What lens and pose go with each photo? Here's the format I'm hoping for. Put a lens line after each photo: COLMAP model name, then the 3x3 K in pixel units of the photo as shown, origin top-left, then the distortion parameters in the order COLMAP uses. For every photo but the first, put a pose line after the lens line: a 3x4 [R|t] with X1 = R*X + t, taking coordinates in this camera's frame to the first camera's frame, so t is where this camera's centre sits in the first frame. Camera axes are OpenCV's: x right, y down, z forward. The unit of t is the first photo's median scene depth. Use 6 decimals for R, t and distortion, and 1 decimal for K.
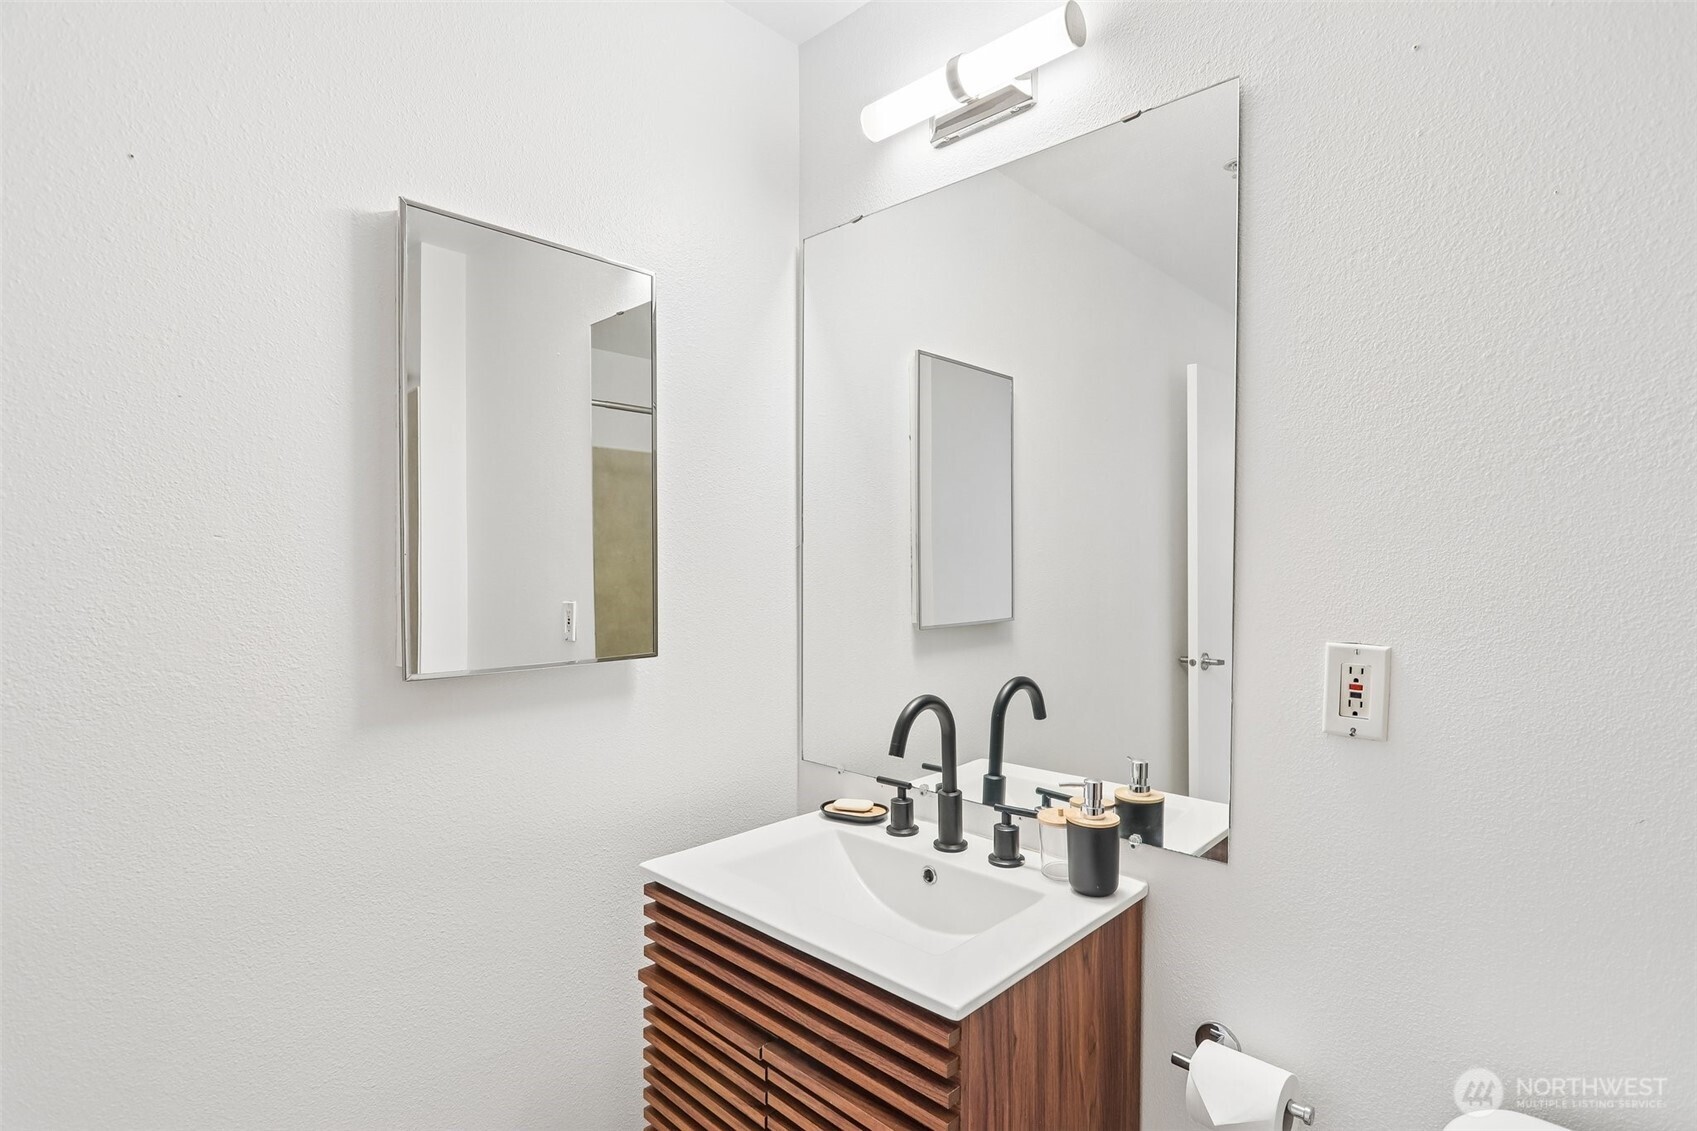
lens RADIAL K [[825.7, 0, 848.5], [0, 825.7, 570.7], [0, 0, 1]] dist [-0.017458, 0.008212]
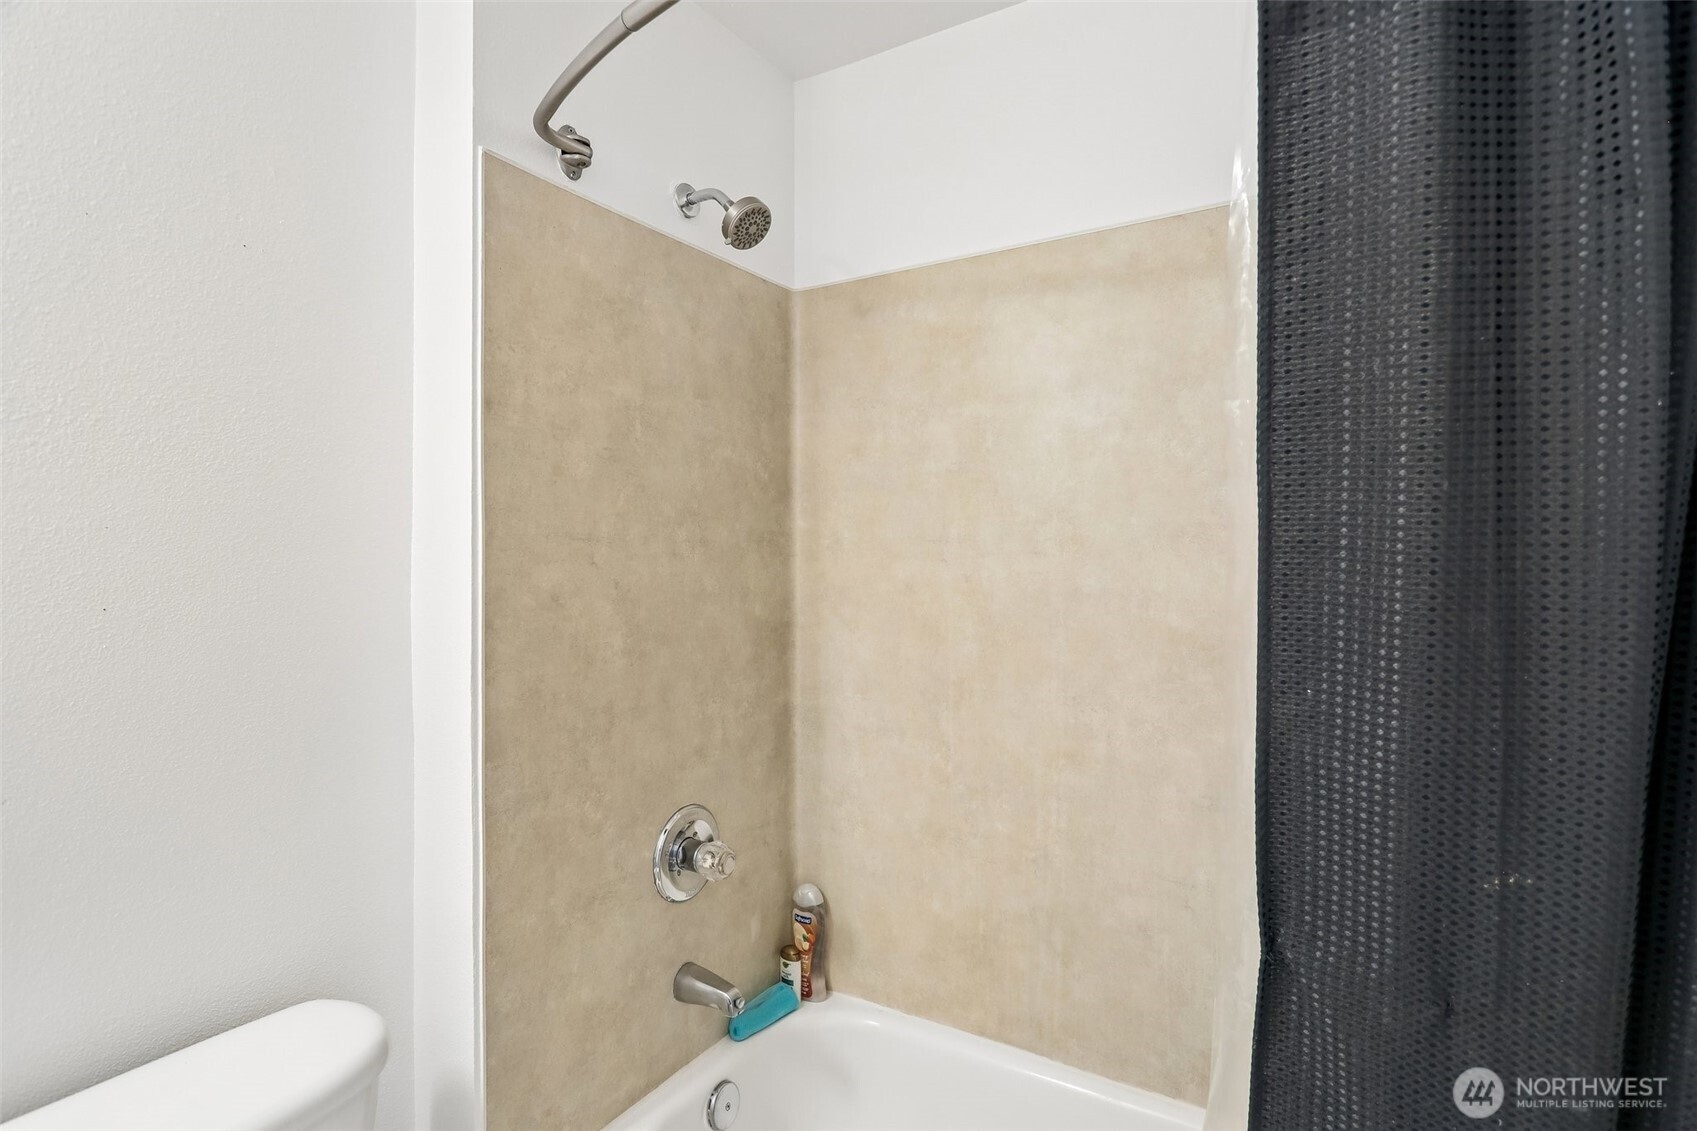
lens RADIAL K [[825.7, 0, 854.9], [0, 825.7, 558.0], [0, 0, 1]] dist [-0.017458, 0.008212]
pose [[-0.206147, -0.009590, 0.978474, -0.180550], [0.006602, 0.999916, 0.011191, -0.005456], [-0.978499, 0.008767, -0.206067, 0.093054]]
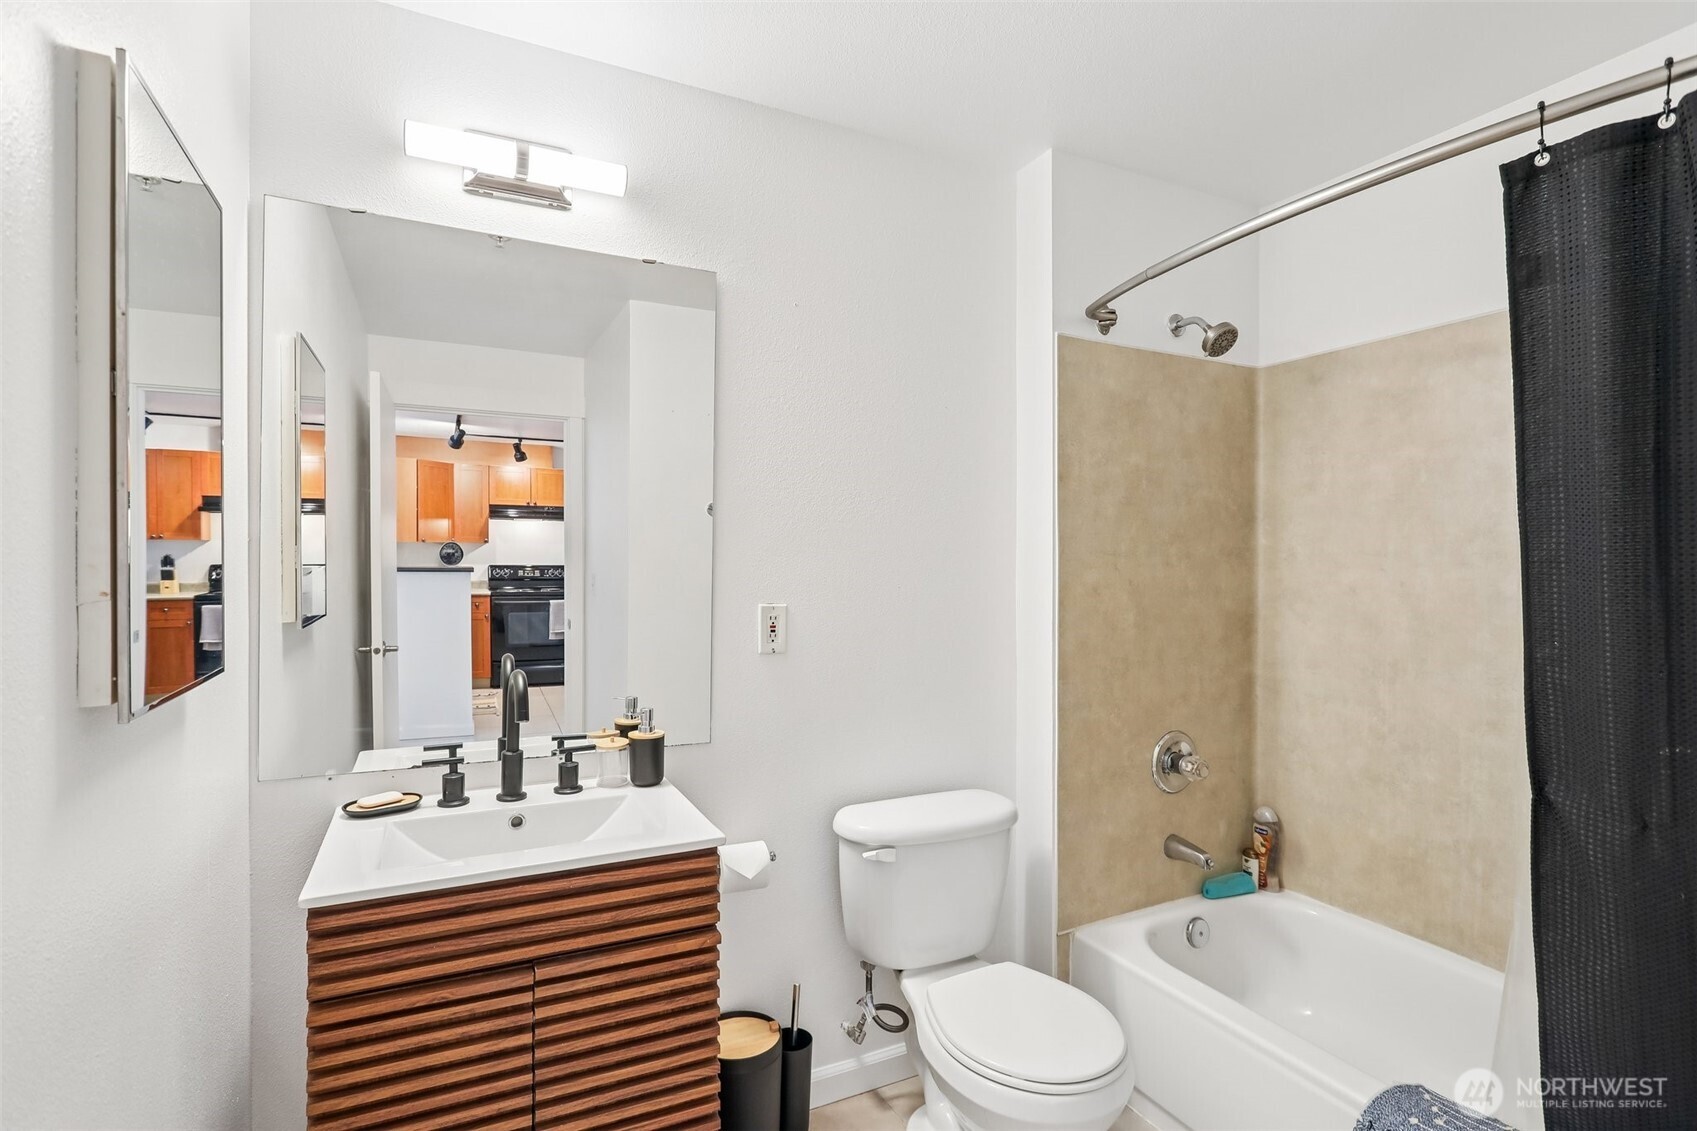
lens RADIAL K [[825.7, 0, 852.6], [0, 825.7, 564.2], [0, 0, 1]] dist [-0.017458, 0.008212]
pose [[0.339742, -0.005790, 0.940501, -0.869005], [0.003274, 0.999982, 0.004974, -0.009331], [-0.940513, 0.001389, 0.339754, 0.136950]]
